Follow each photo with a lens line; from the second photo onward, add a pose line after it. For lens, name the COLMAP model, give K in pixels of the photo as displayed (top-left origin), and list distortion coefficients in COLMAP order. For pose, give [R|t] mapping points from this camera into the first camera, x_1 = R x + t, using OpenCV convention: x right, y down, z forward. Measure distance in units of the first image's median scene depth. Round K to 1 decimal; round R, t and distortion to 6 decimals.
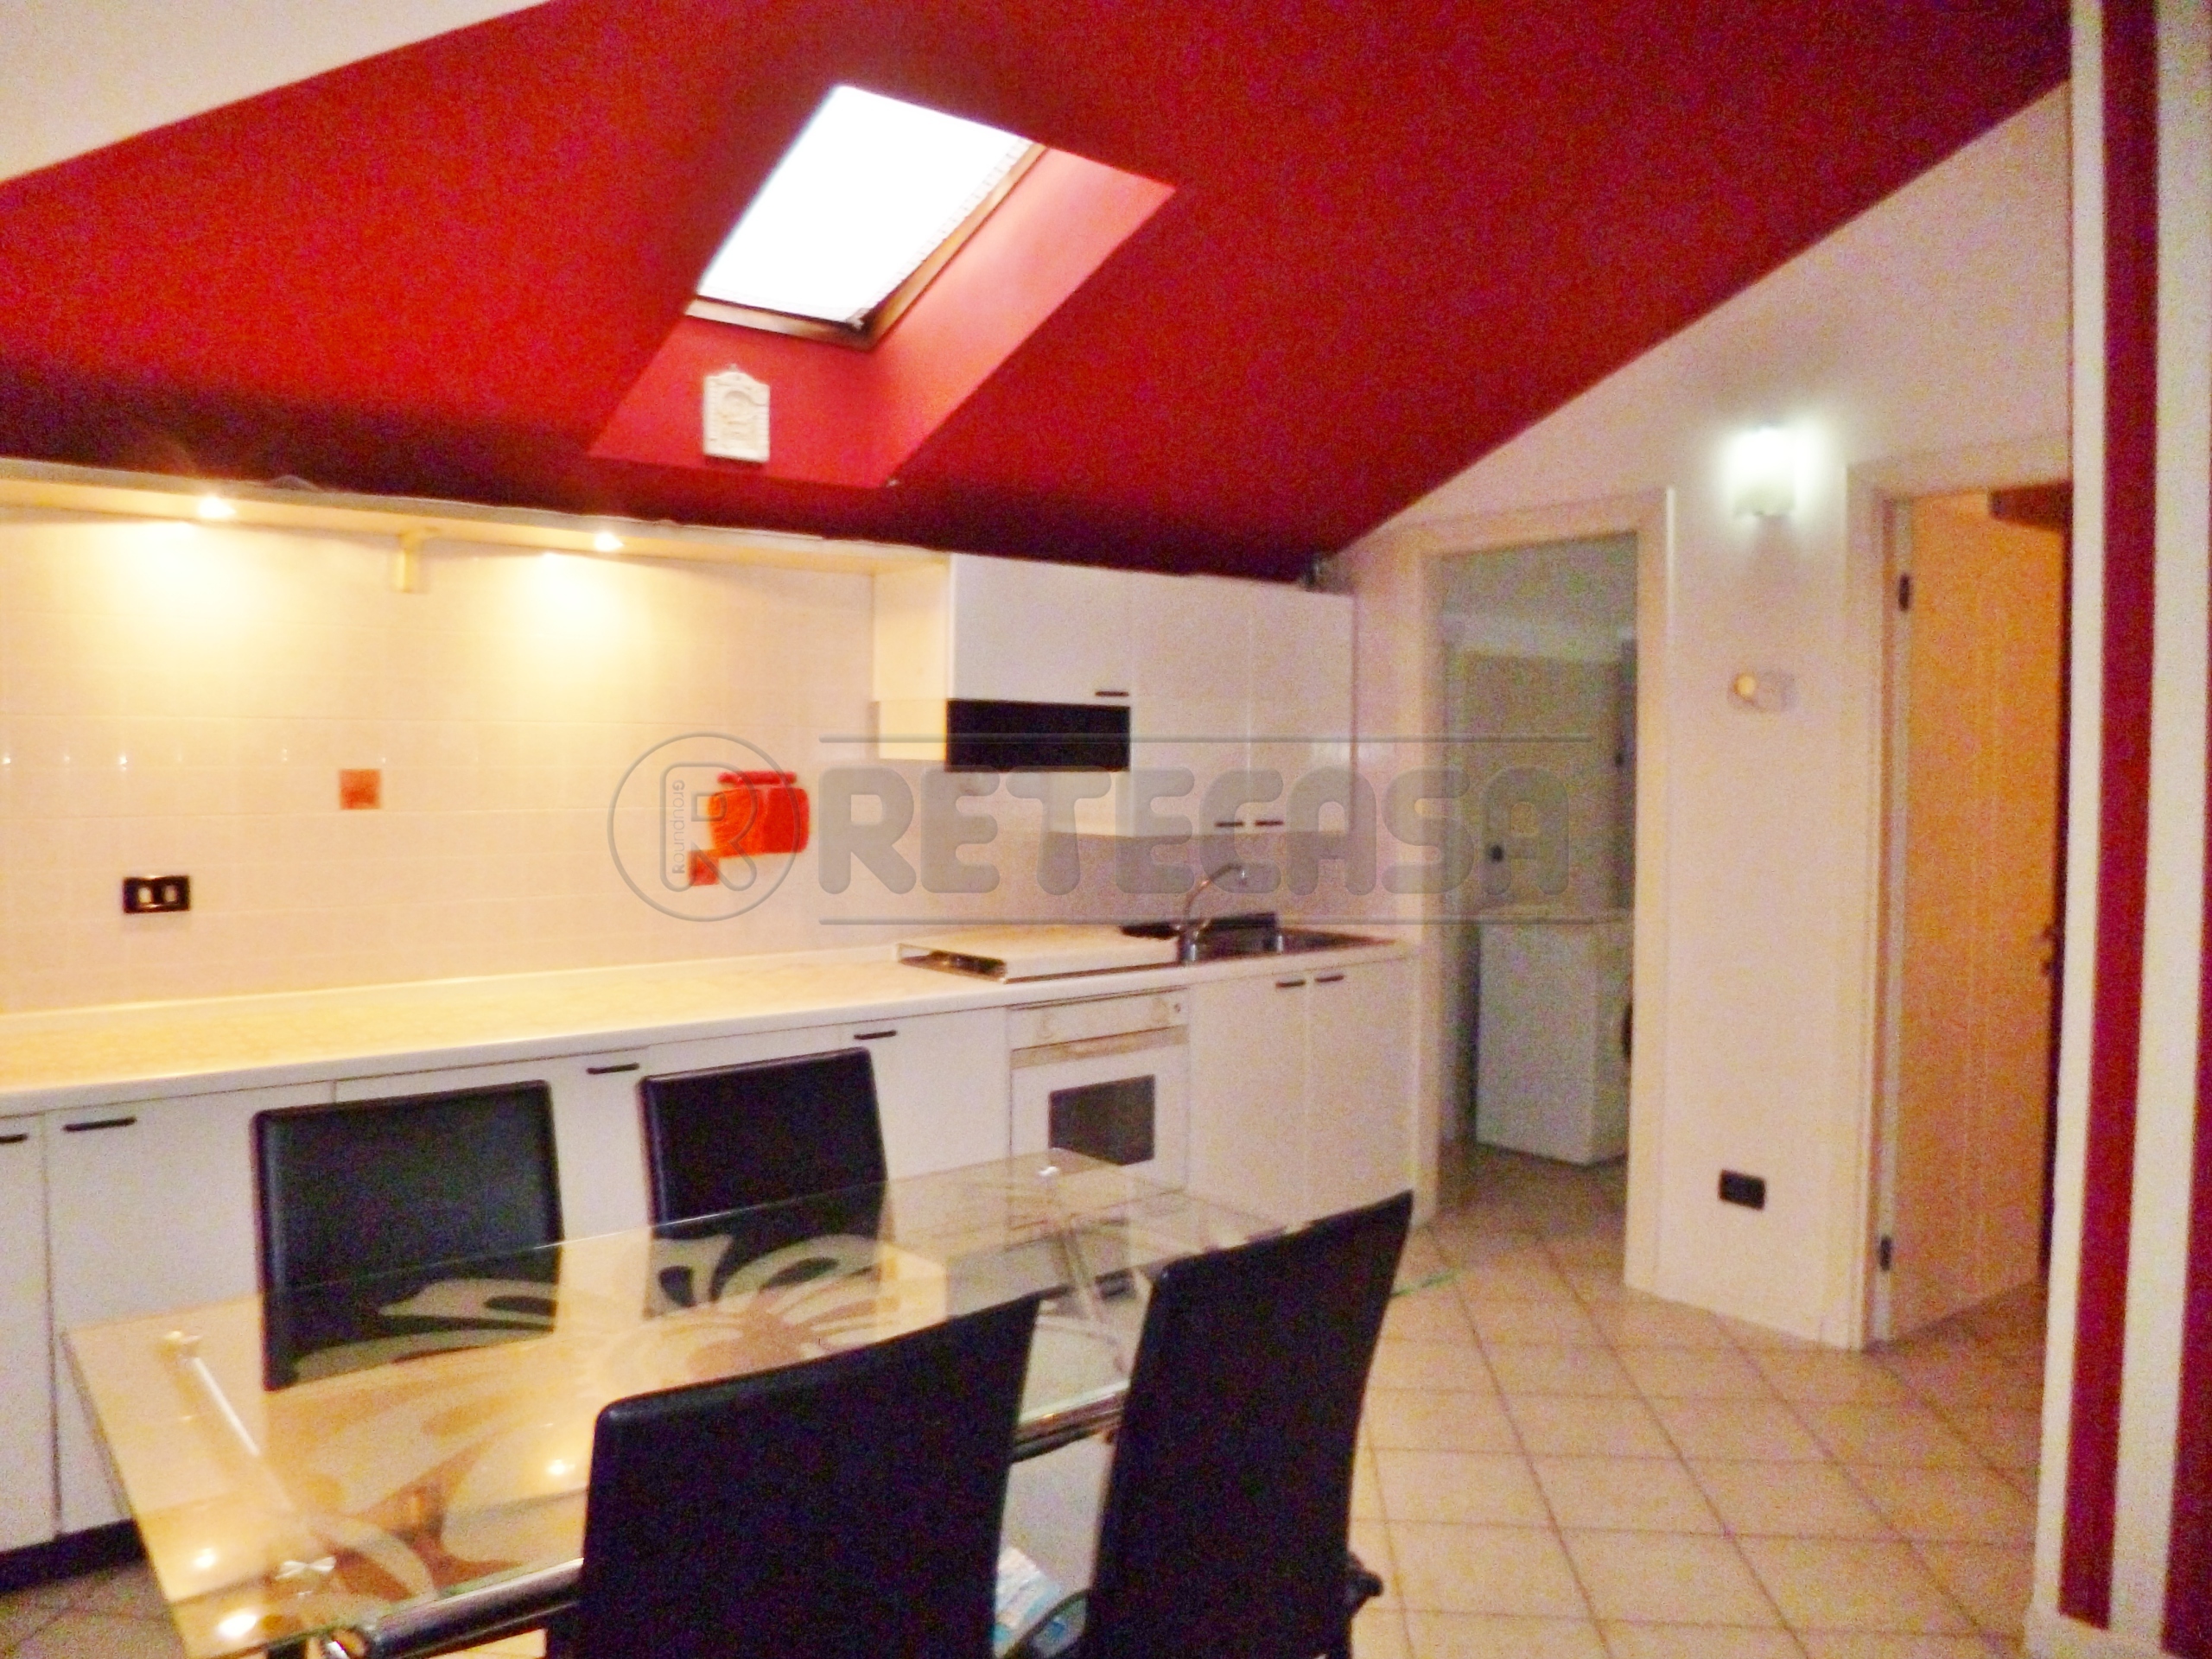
lens RADIAL K [[1551.0, 0, 1101.4], [0, 1551.0, 813.8], [0, 0, 1]] dist [-0.079315, 0.024065]
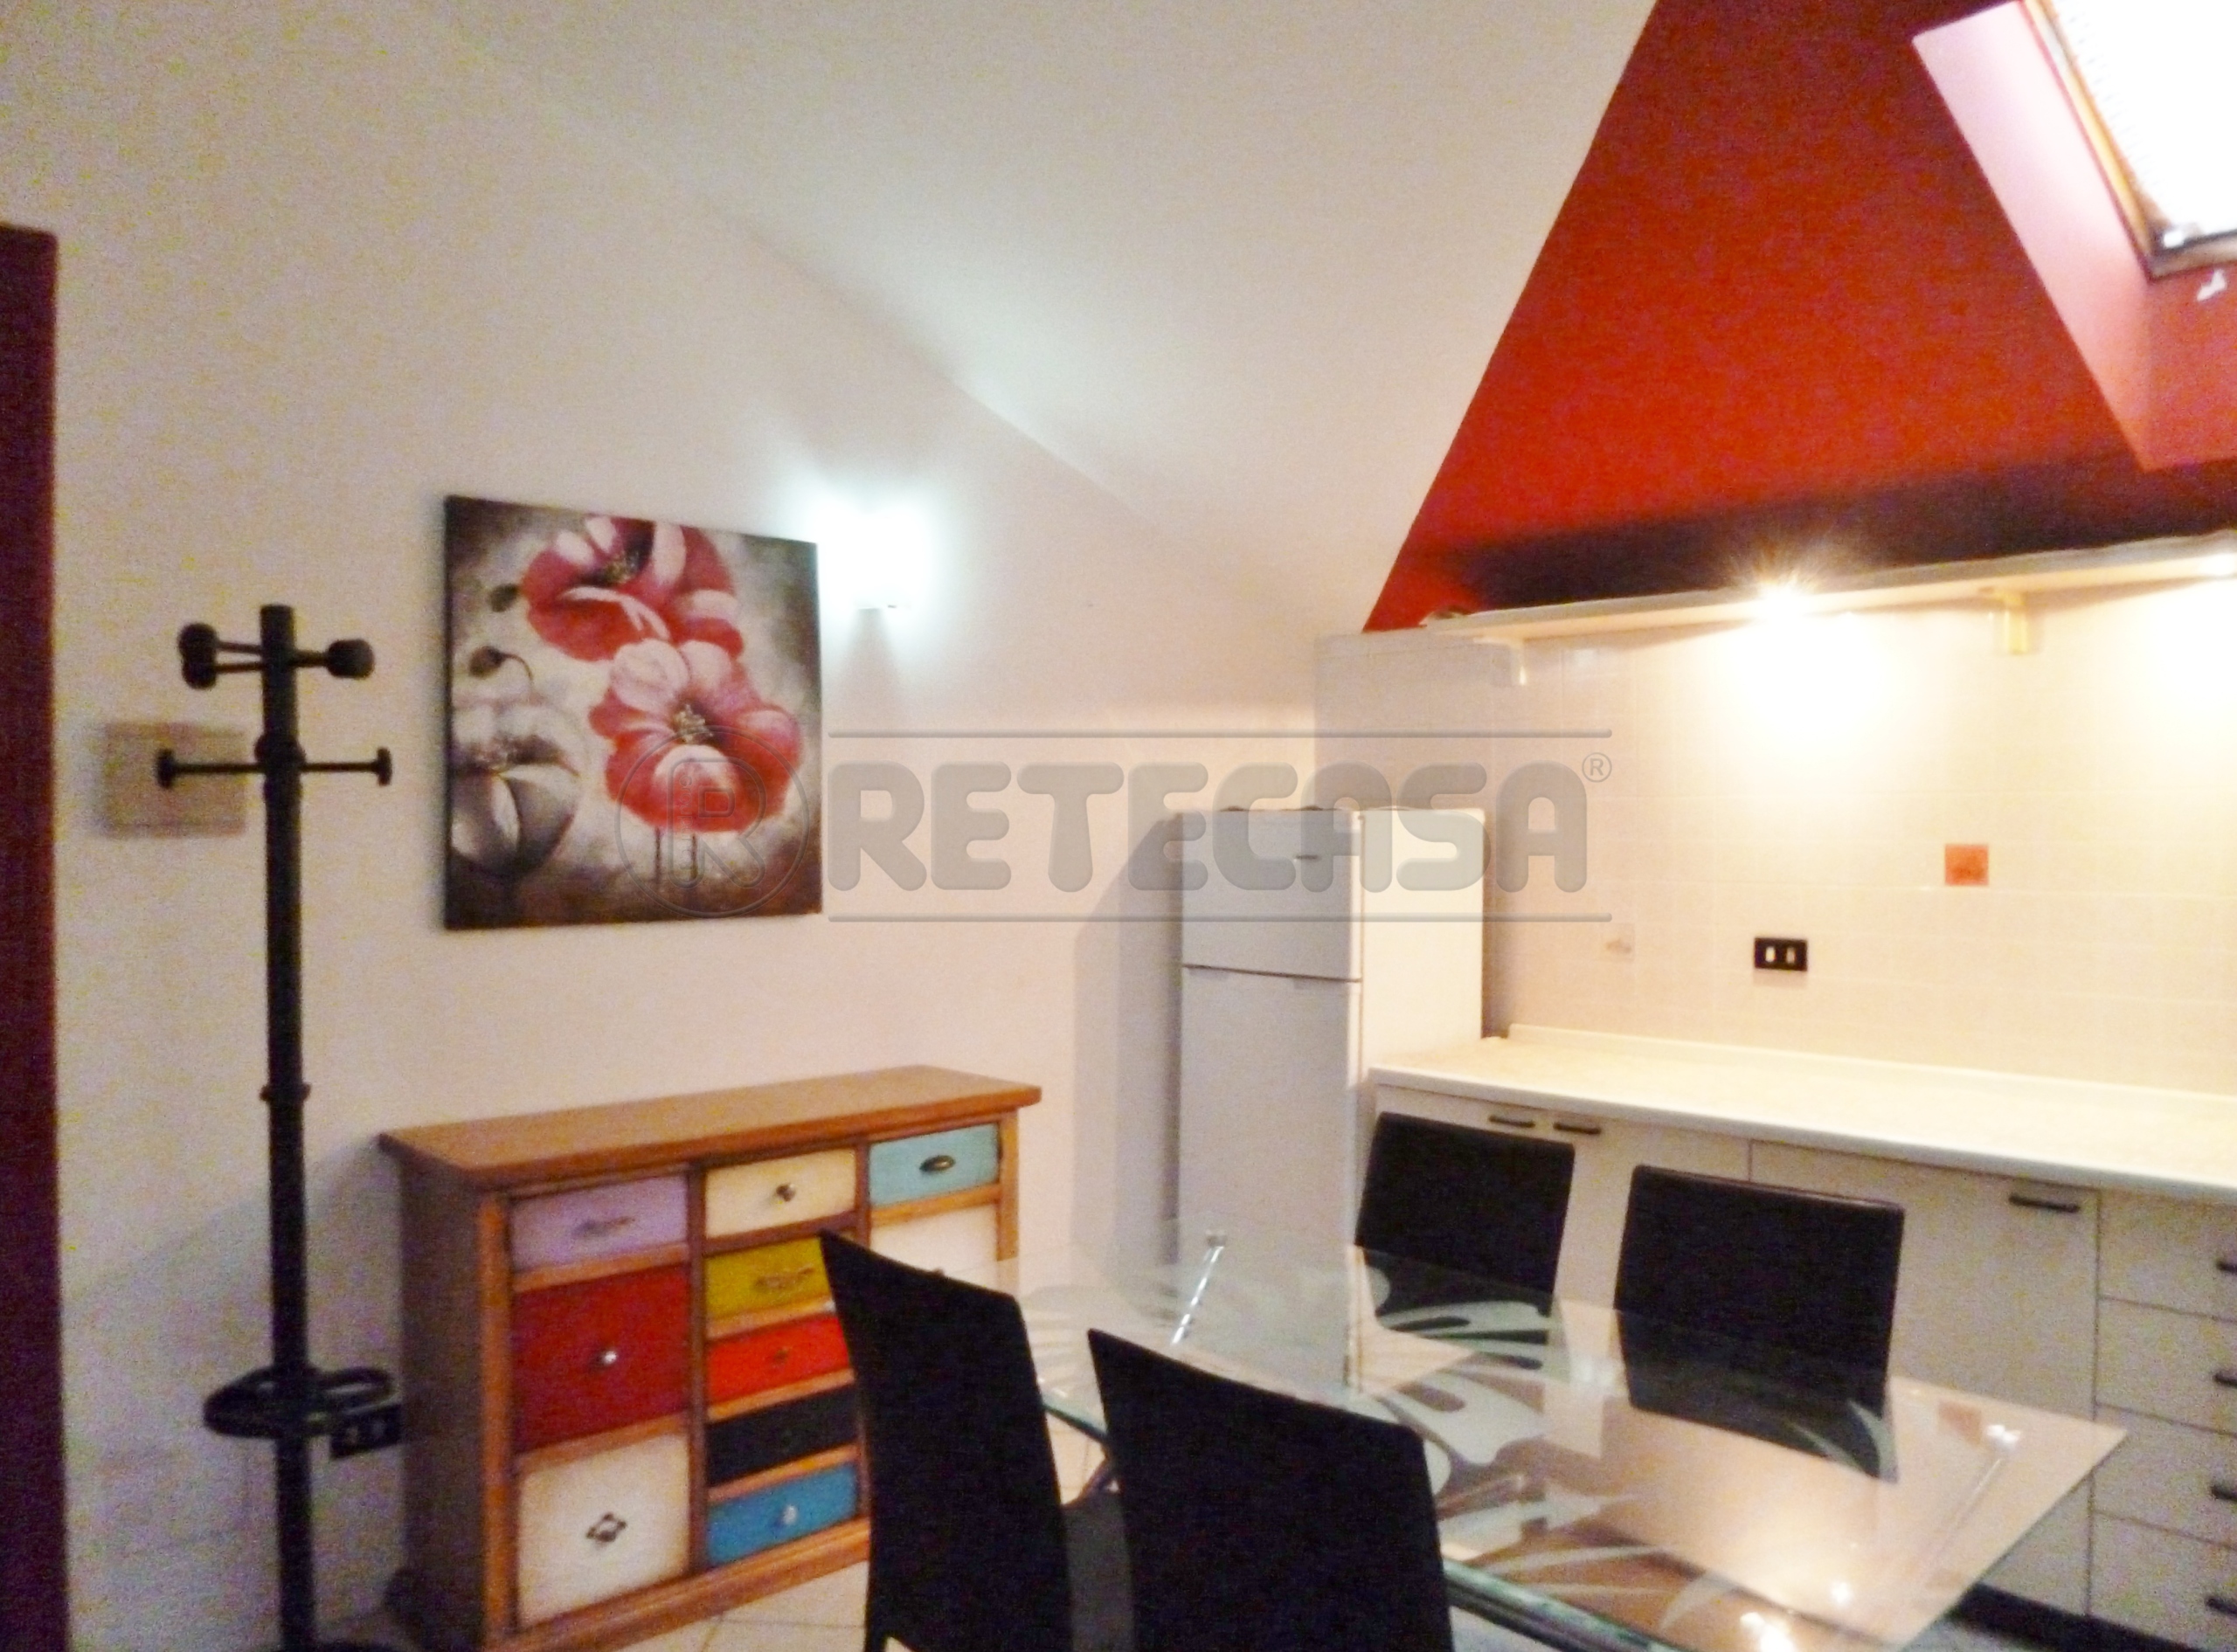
lens RADIAL K [[1568.3, 0, 1072.9], [0, 1568.3, 815.0], [0, 0, 1]] dist [-0.079315, 0.024065]
pose [[0.038448, -0.011055, -0.999199, 0.385623], [-0.036393, 0.999260, -0.012456, -0.012704], [0.998598, 0.036843, 0.038017, 0.328357]]
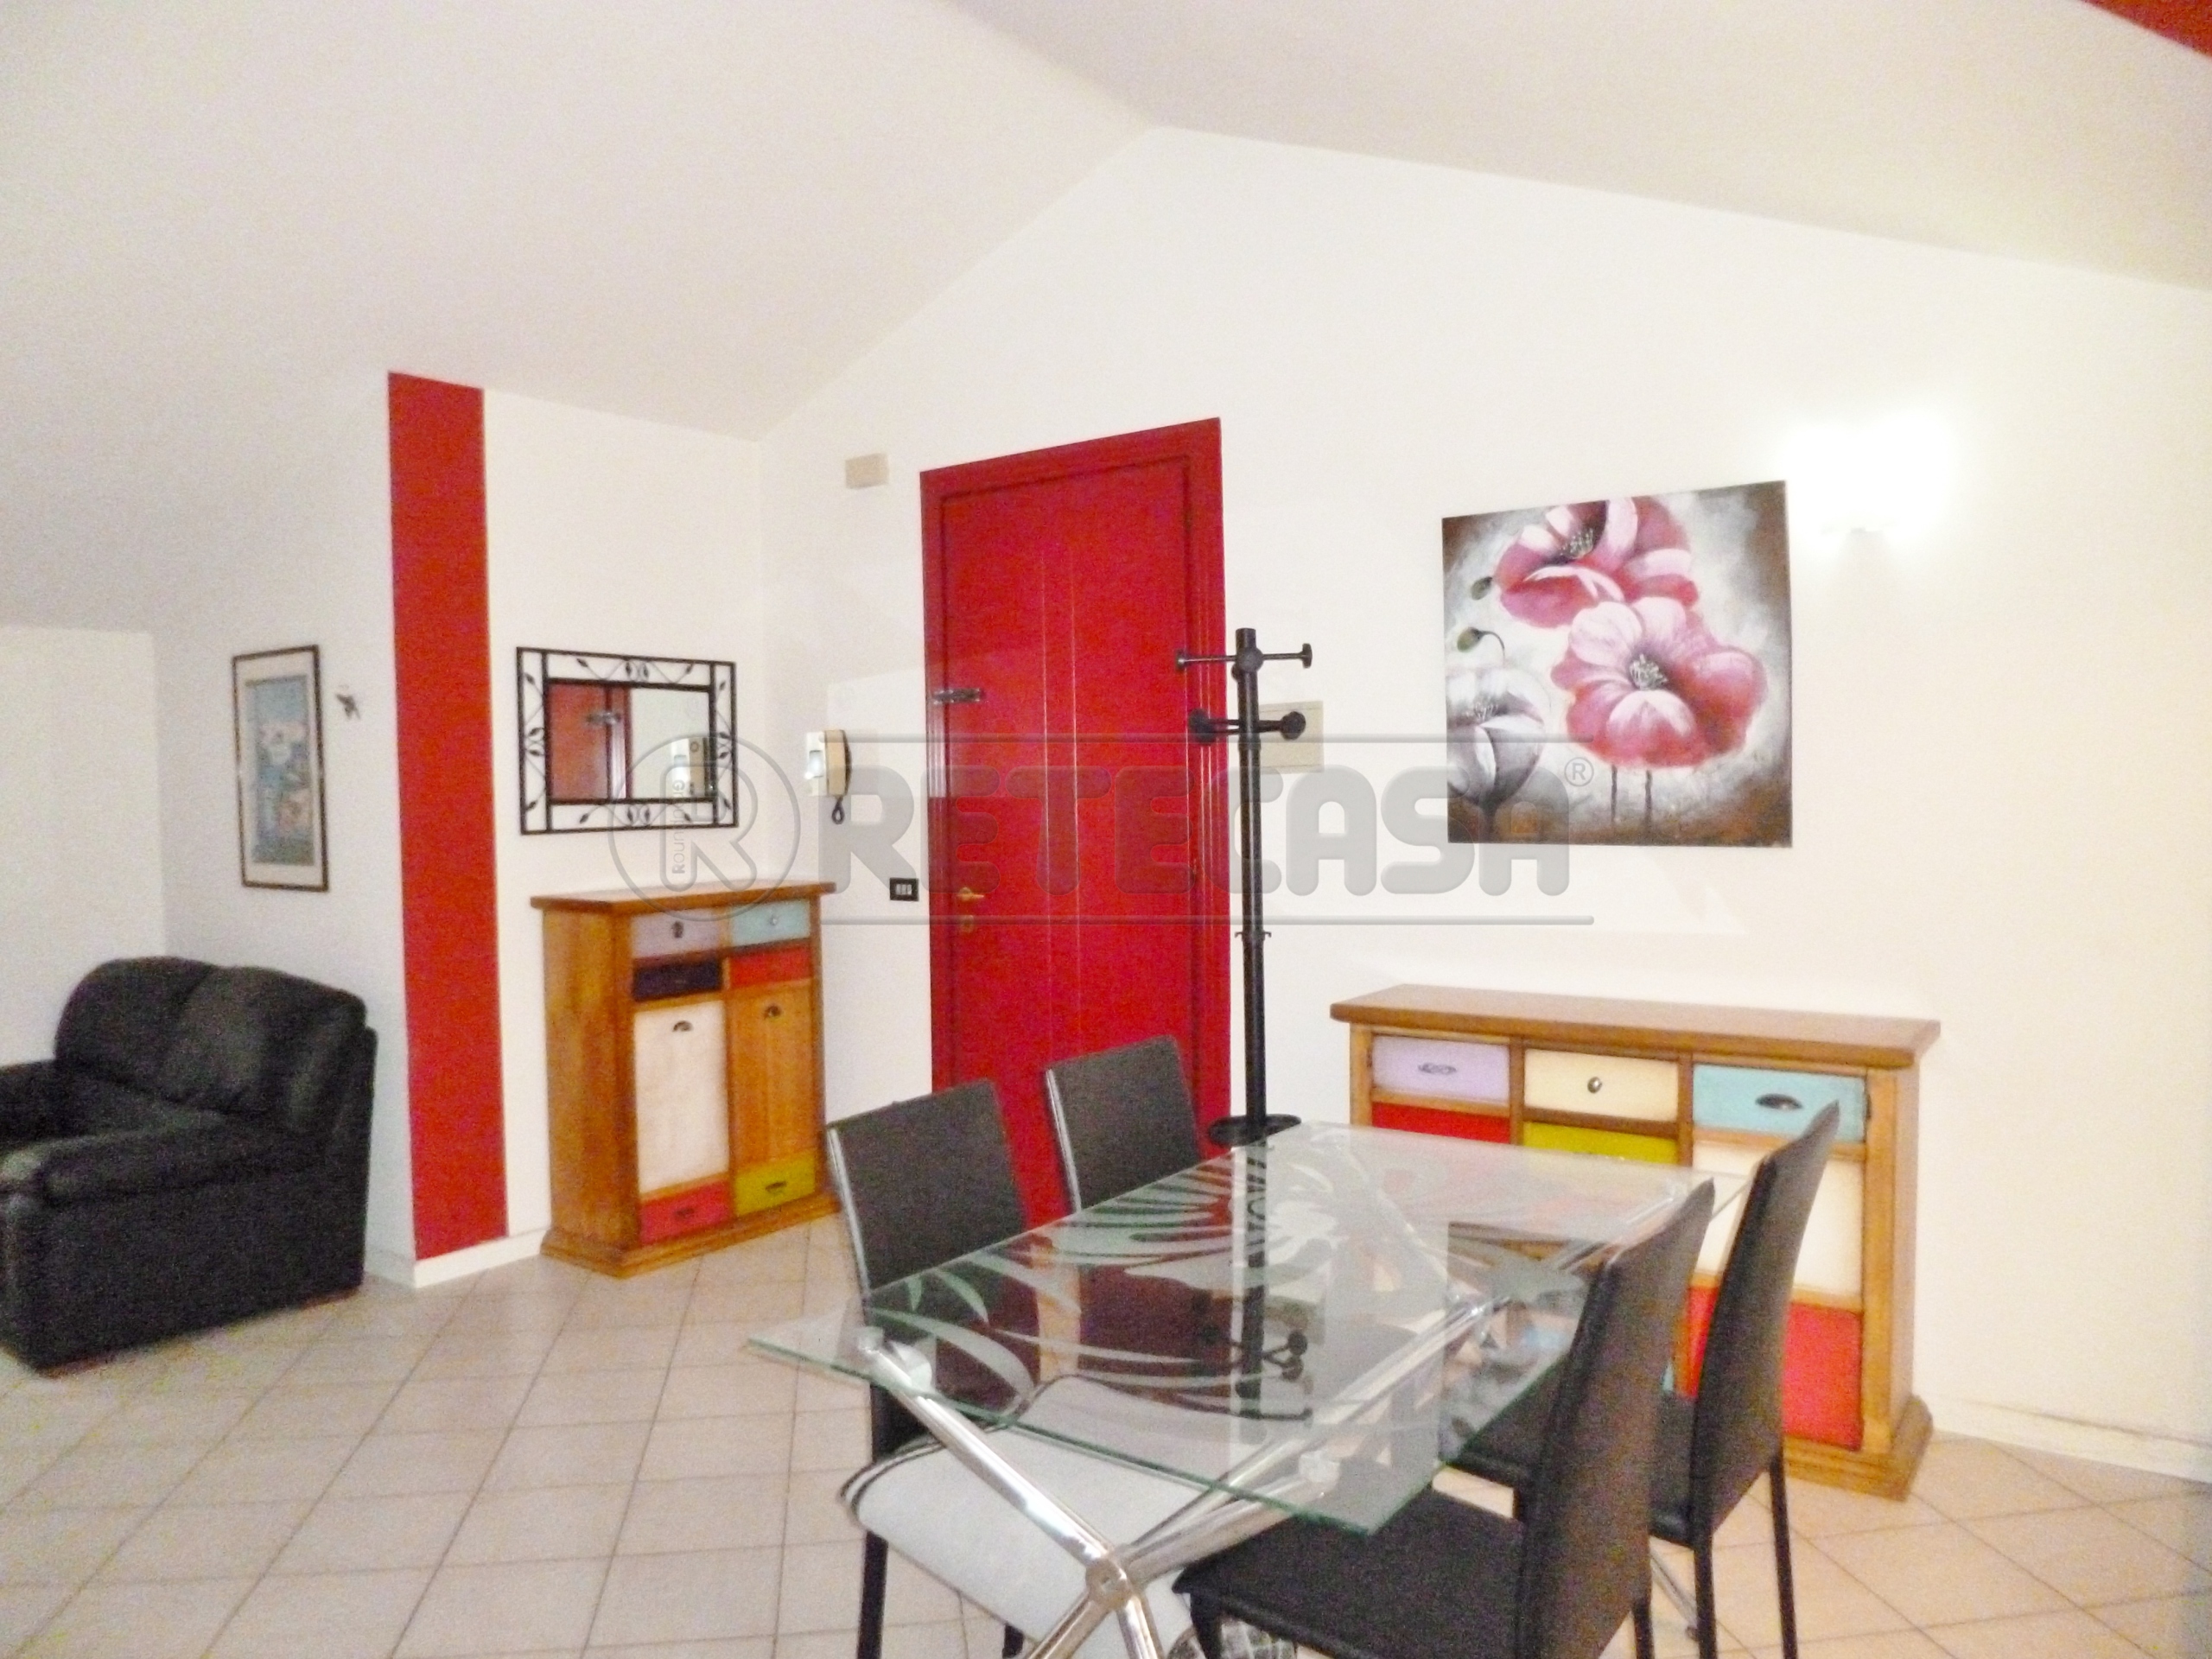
lens RADIAL K [[1551.0, 0, 1092.7], [0, 1551.0, 830.4], [0, 0, 1]] dist [-0.079315, 0.024065]
pose [[-0.966575, 0.012738, -0.256066, 0.120970], [-0.003898, 0.997920, 0.064354, -0.026421], [0.256353, 0.063201, -0.964515, 0.928155]]
